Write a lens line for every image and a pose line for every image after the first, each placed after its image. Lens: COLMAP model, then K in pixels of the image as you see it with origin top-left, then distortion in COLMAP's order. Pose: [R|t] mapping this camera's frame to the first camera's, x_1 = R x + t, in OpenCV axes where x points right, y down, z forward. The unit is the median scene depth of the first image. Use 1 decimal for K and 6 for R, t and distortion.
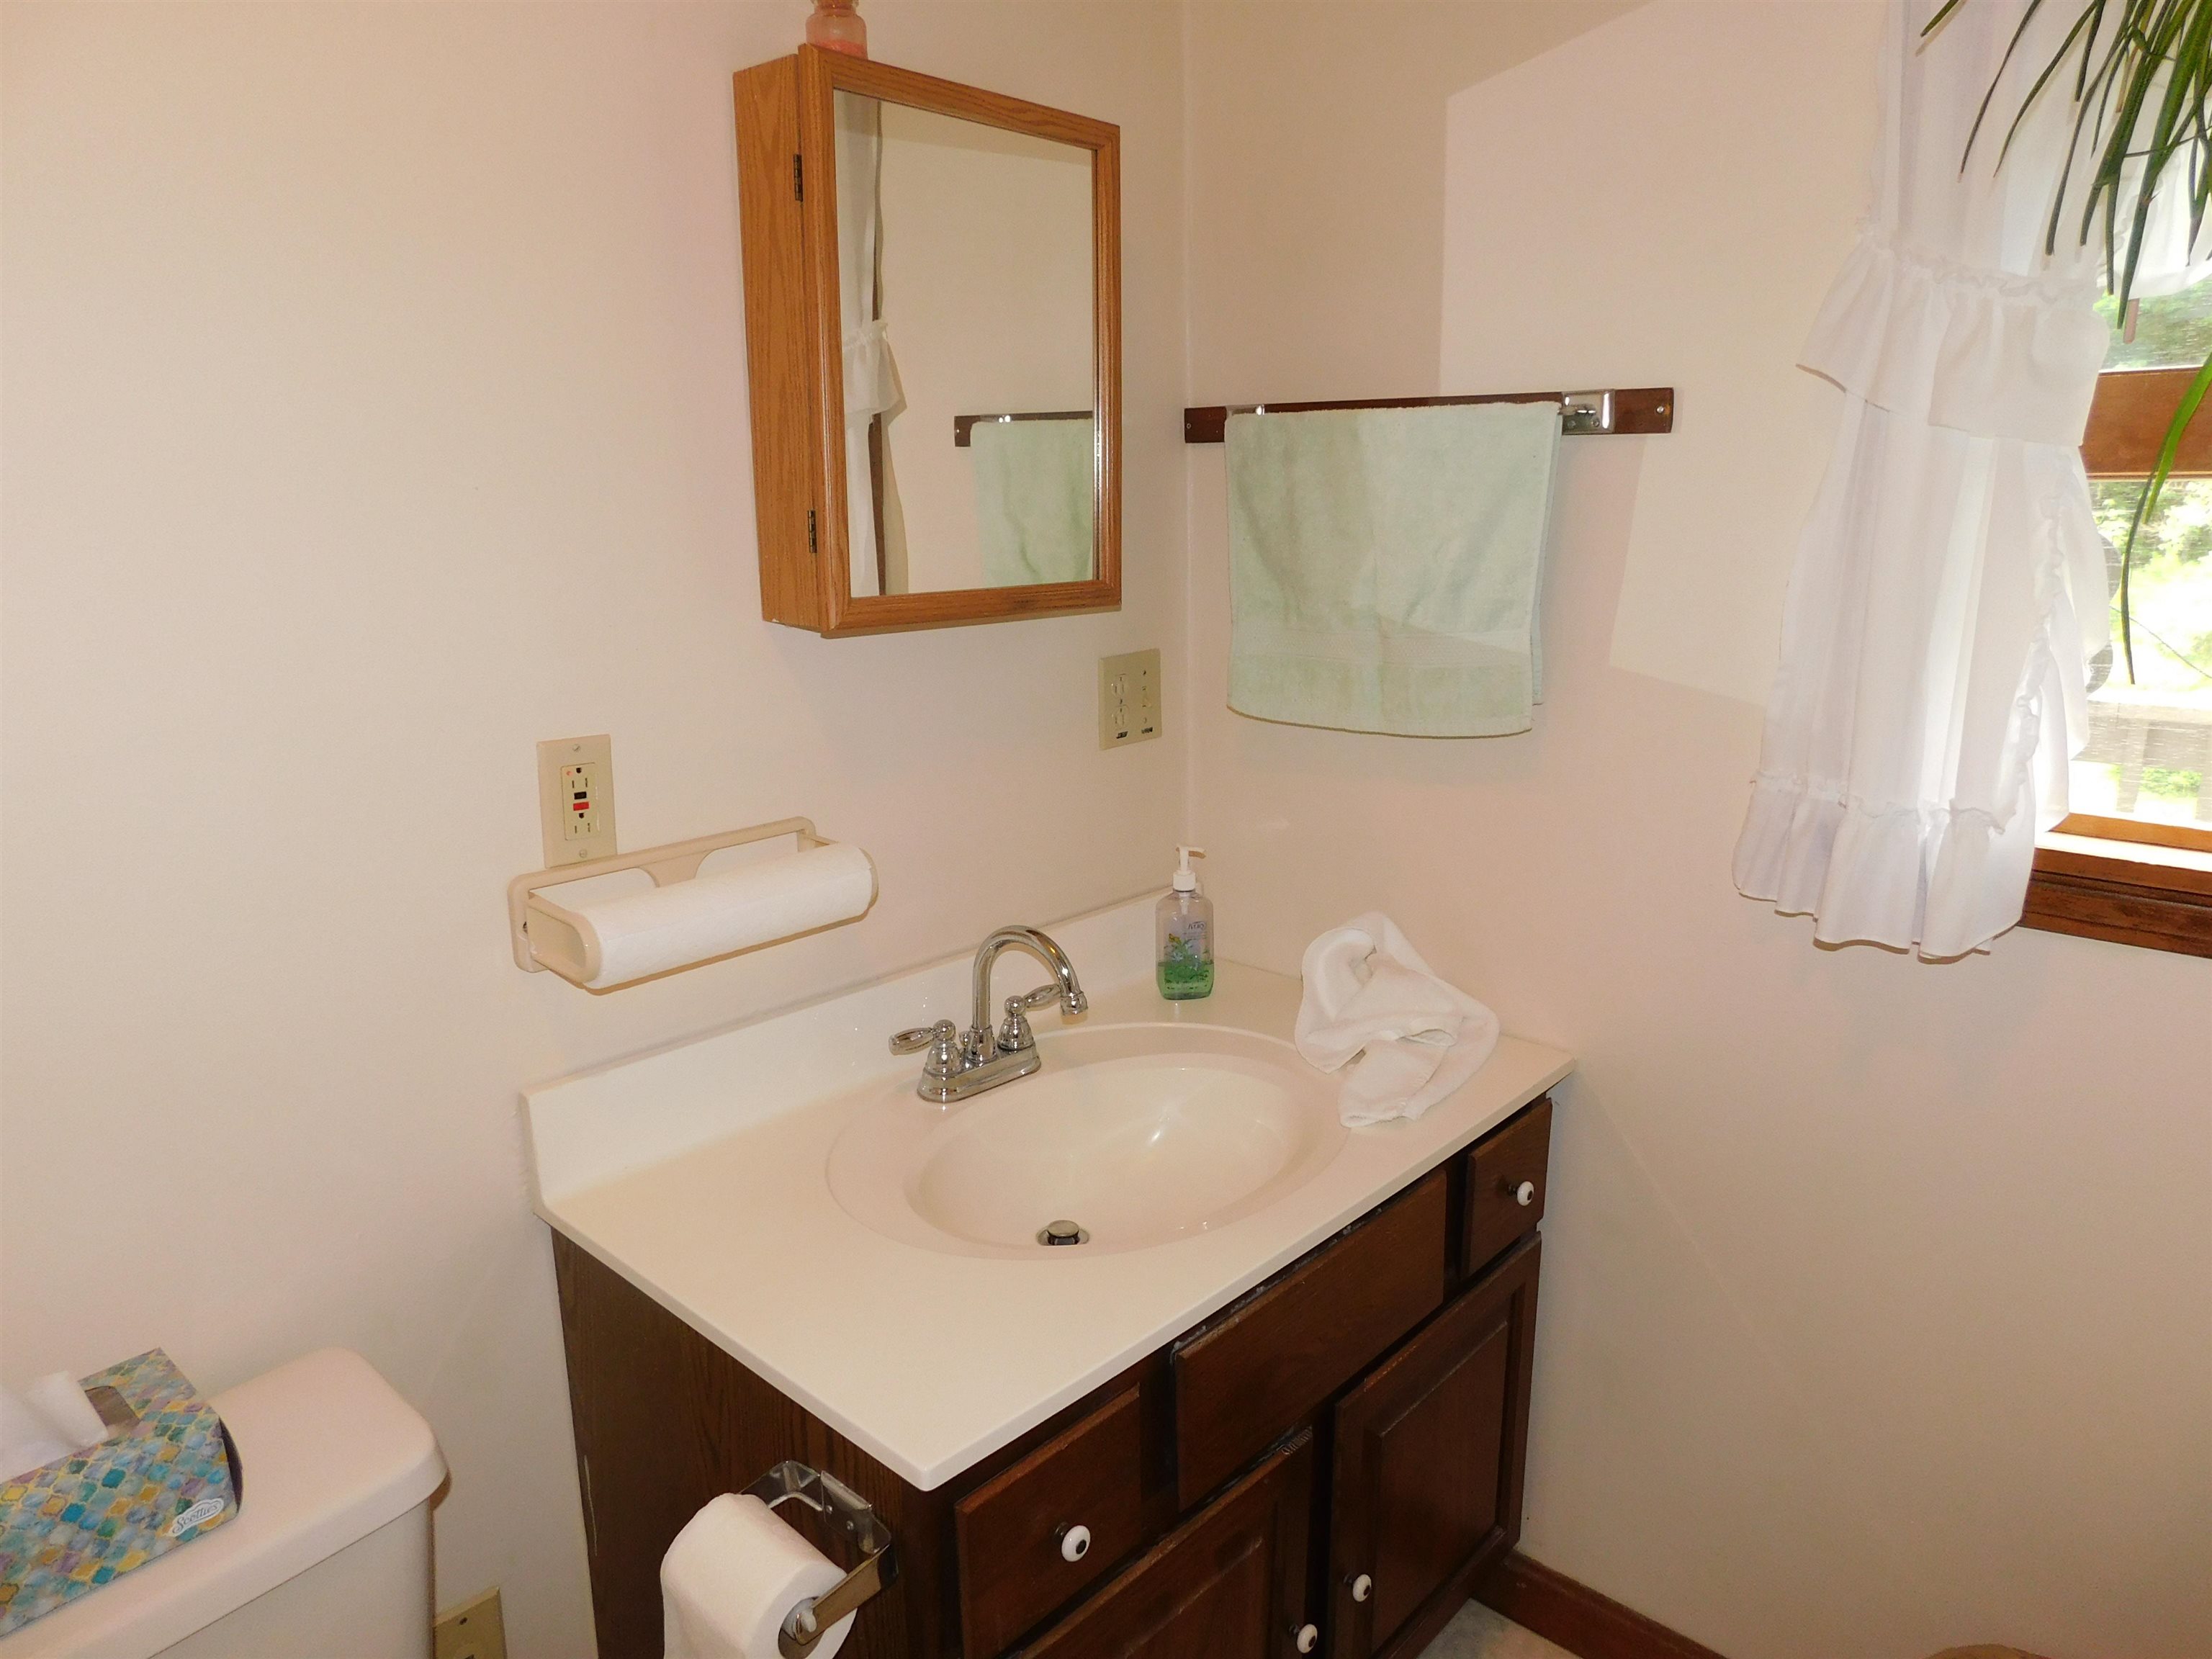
lens RADIAL K [[1463.2, 0, 1120.7], [0, 1463.2, 822.9], [0, 0, 1]] dist [-0.072033, 0.064345]
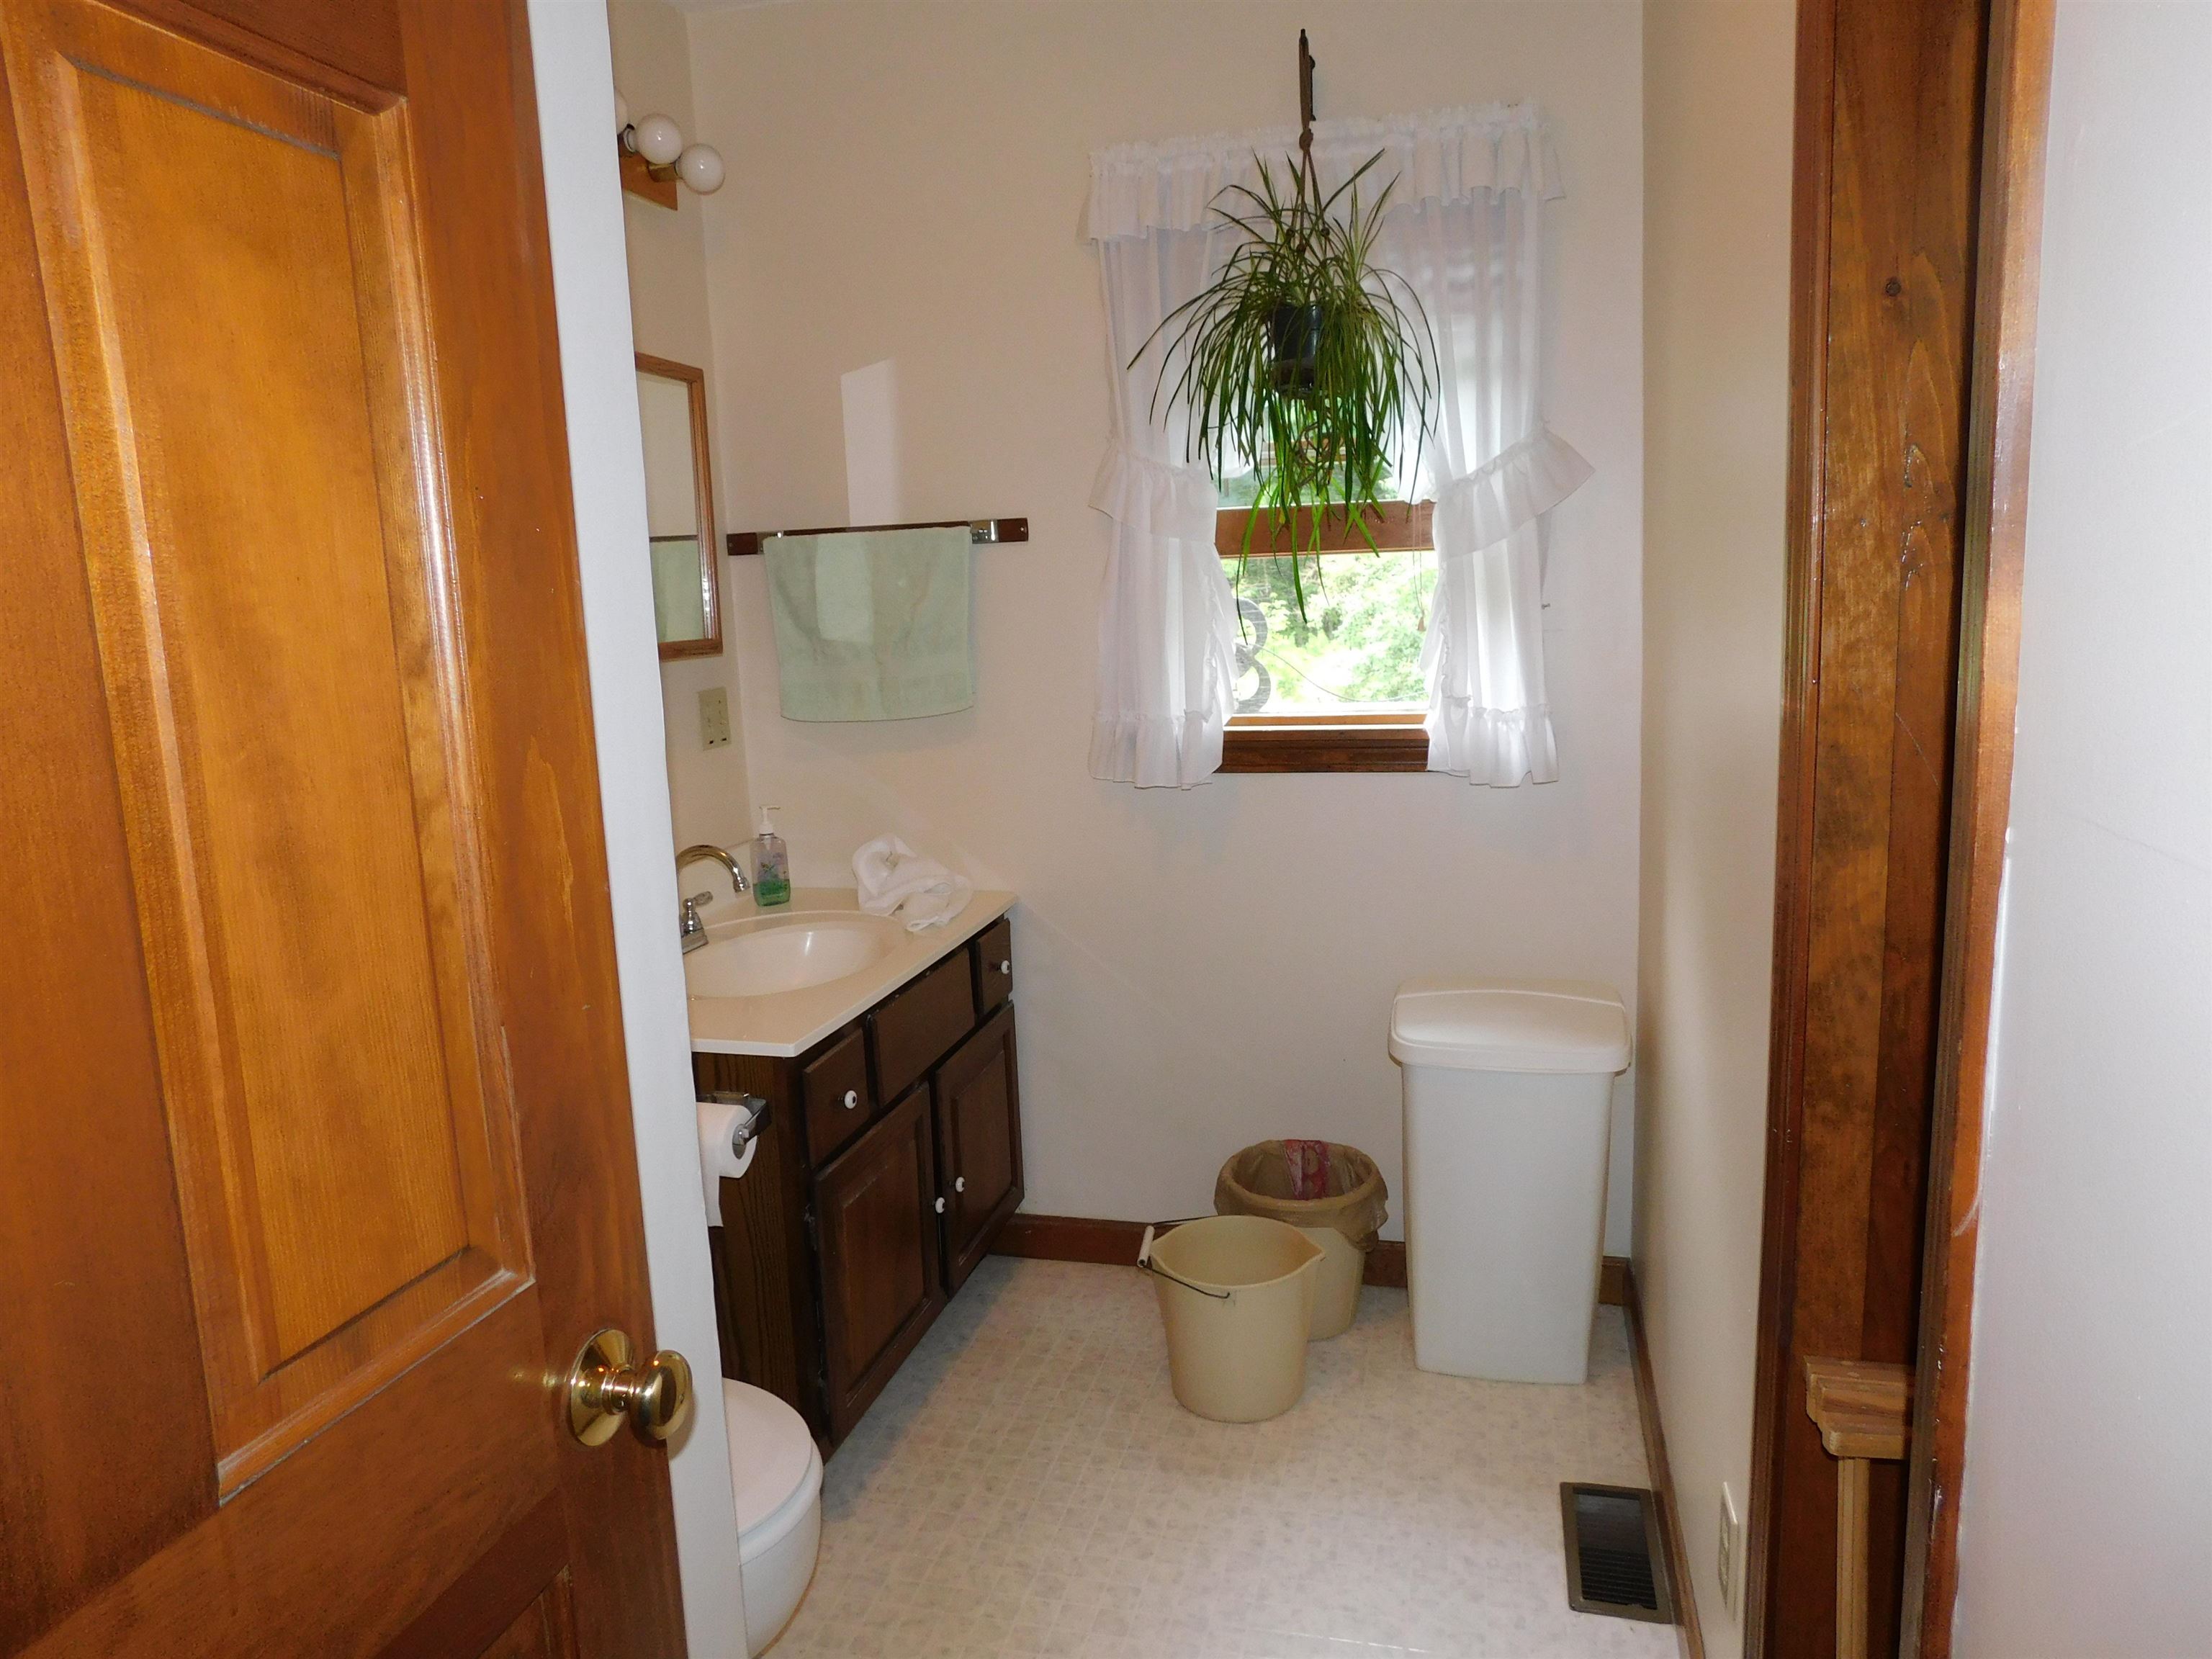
lens RADIAL K [[1463.2, 0, 1120.7], [0, 1463.2, 822.9], [0, 0, 1]] dist [-0.072033, 0.064345]
pose [[0.882610, -0.102375, 0.458823, -0.404759], [0.137981, 0.989428, -0.044660, 0.186341], [-0.449400, 0.102726, 0.887405, -0.673555]]
